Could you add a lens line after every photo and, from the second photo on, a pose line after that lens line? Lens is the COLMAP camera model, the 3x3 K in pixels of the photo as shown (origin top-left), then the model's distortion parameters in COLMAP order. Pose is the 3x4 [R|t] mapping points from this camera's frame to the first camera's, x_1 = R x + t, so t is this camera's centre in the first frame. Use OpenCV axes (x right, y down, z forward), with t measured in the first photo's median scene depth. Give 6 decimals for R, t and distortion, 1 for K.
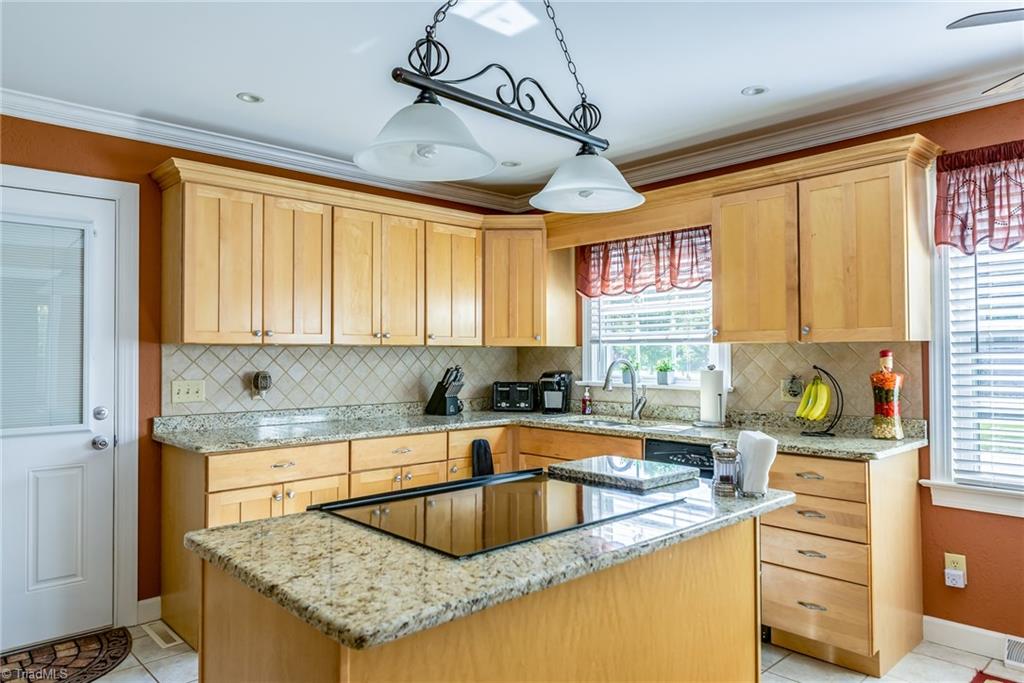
lens RADIAL K [[674.4, 0, 514.8], [0, 674.4, 341.0], [0, 0, 1]] dist [-0.001641, -0.001482]
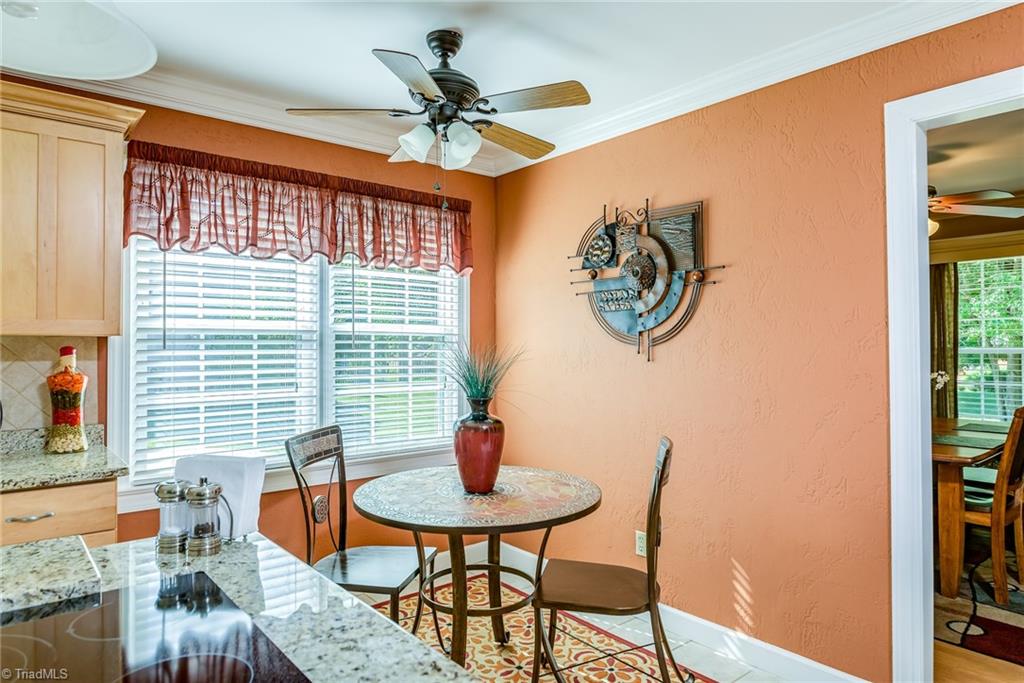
lens RADIAL K [[620.4, 0, 511.6], [0, 620.4, 344.3], [0, 0, 1]] dist [-0.000510, -0.002355]
pose [[0.055361, 0.010693, 0.998409, -0.191424], [-0.016415, 0.999817, -0.009798, 0.009032], [-0.998331, -0.015847, 0.055526, 0.402265]]
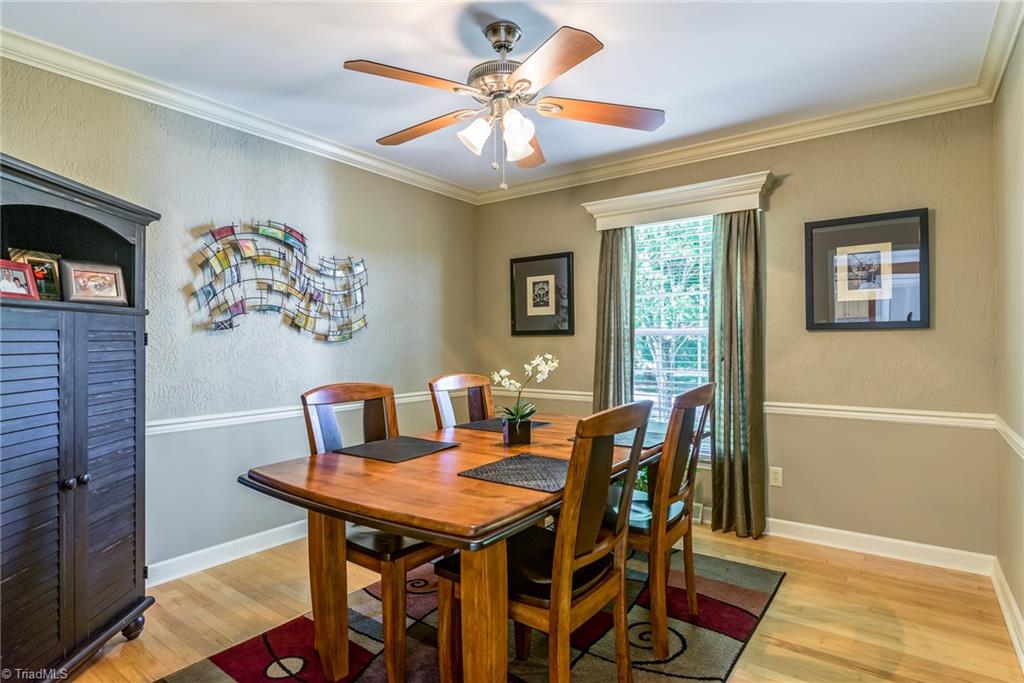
lens RADIAL K [[530.8, 0, 506.6], [0, 530.8, 345.5], [0, 0, 1]] dist [-0.007171, -0.000209]
pose [[-0.176261, -0.002920, 0.984339, 0.410406], [-0.015090, 0.999886, 0.000264, 0.025453], [-0.984228, -0.014807, -0.176285, -0.209376]]
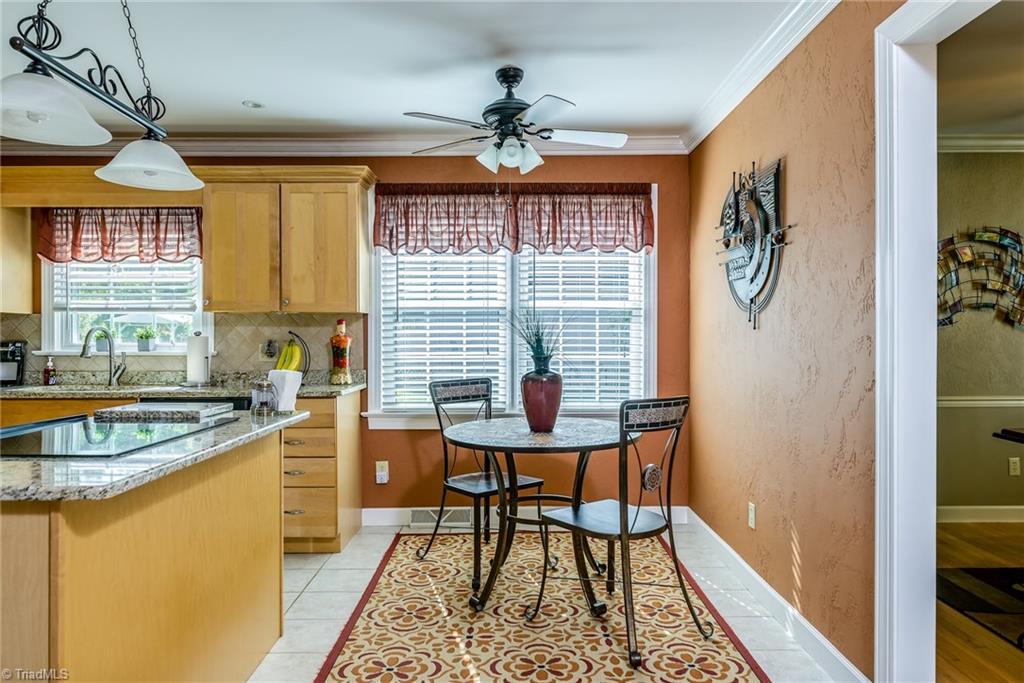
lens RADIAL K [[674.4, 0, 511.0], [0, 674.4, 342.9], [0, 0, 1]] dist [-0.001641, -0.001482]
pose [[0.678520, -0.002045, 0.734579, -0.215826], [-0.016216, 0.999711, 0.017761, 0.031072], [-0.734403, -0.023964, 0.678291, -0.175479]]
